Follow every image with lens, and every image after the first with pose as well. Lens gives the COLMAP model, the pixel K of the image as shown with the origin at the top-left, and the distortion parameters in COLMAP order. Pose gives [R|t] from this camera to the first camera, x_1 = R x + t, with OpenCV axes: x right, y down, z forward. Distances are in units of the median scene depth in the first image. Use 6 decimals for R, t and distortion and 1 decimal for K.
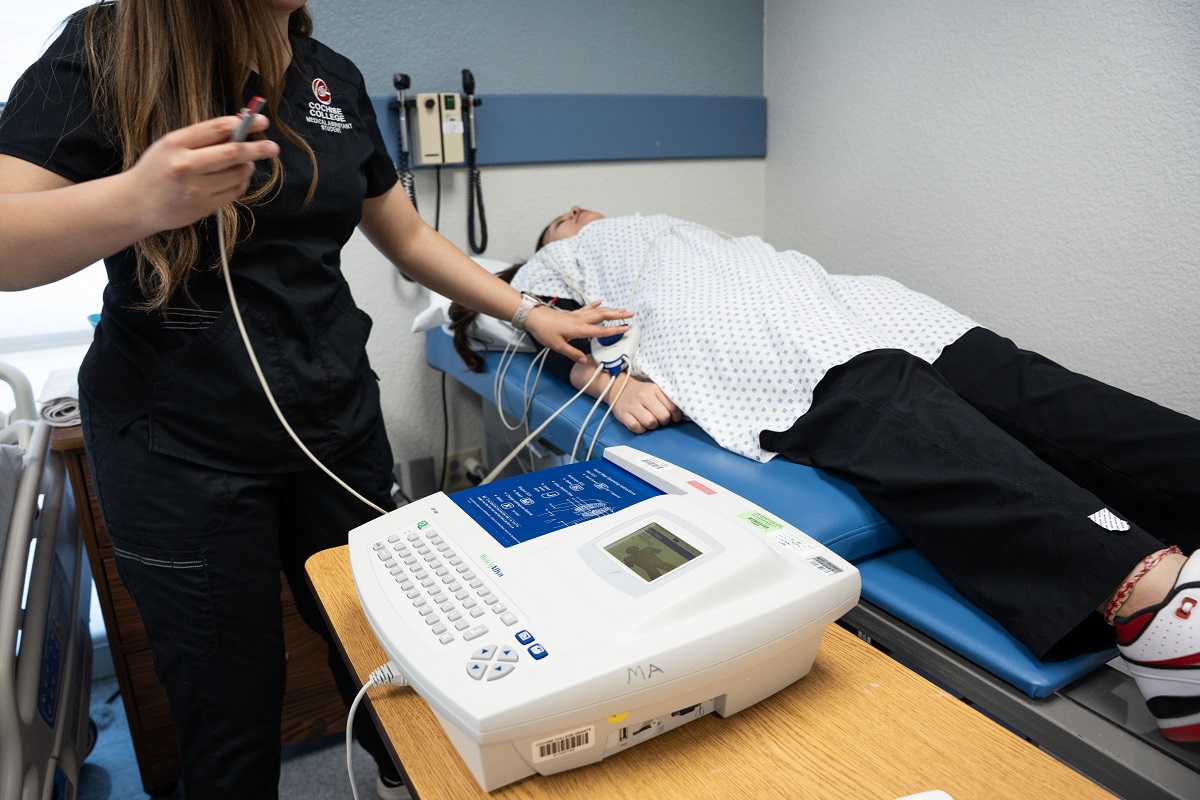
lens RADIAL K [[831.6, 0, 598.2], [0, 831.6, 420.2], [0, 0, 1]] dist [-0.193495, 0.138459]
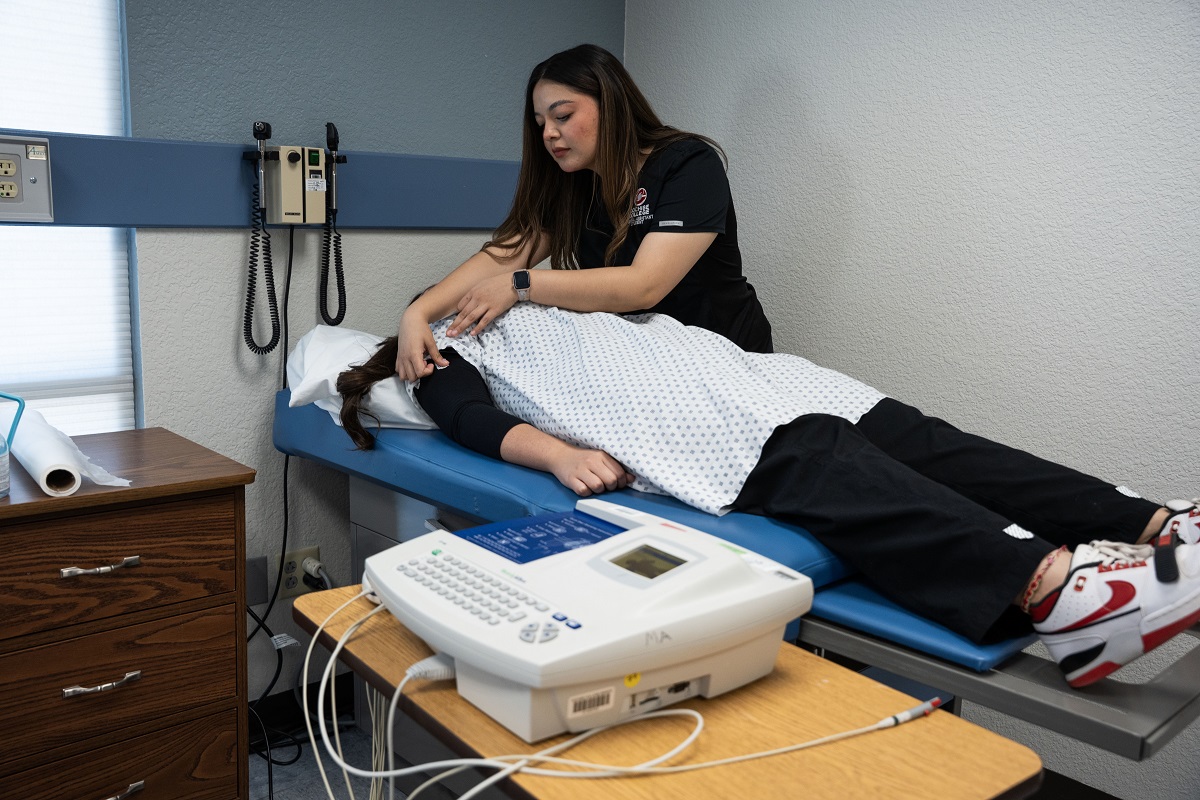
lens RADIAL K [[1098.2, 0, 601.0], [0, 1098.2, 416.0], [0, 0, 1]] dist [-0.122612, 0.215249]
pose [[0.960837, 0.011003, 0.276897, -0.339948], [0.024932, 0.991727, -0.125922, 0.094627], [-0.275992, 0.127894, 0.952613, -0.362027]]
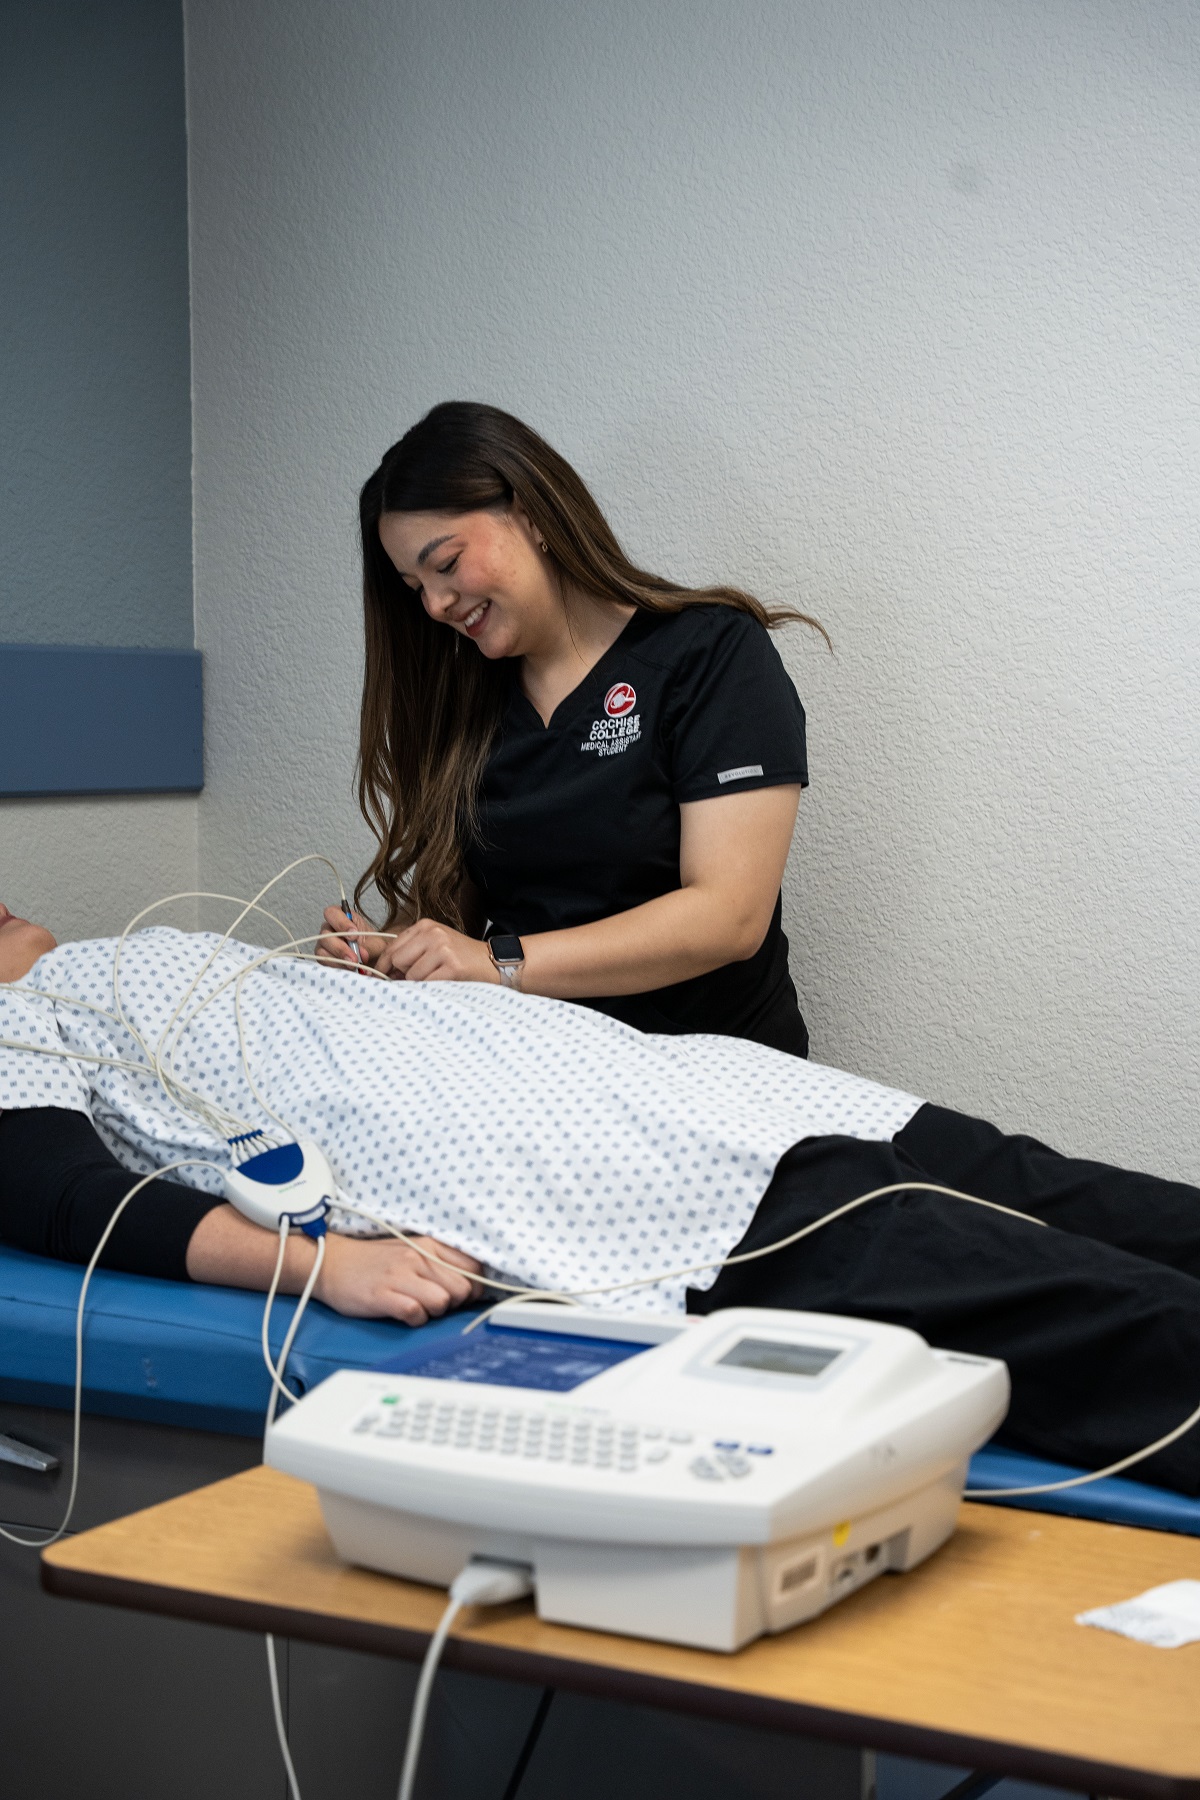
lens RADIAL K [[3036.1, 0, 600.0], [0, 3036.1, 900.0], [0, 0, 1]] dist [0.073366, 0.064050]
pose [[0.846977, 0.008431, 0.531562, -0.950972], [0.126148, 0.968131, -0.216355, 0.201736], [-0.516446, 0.250303, 0.818921, -0.794696]]
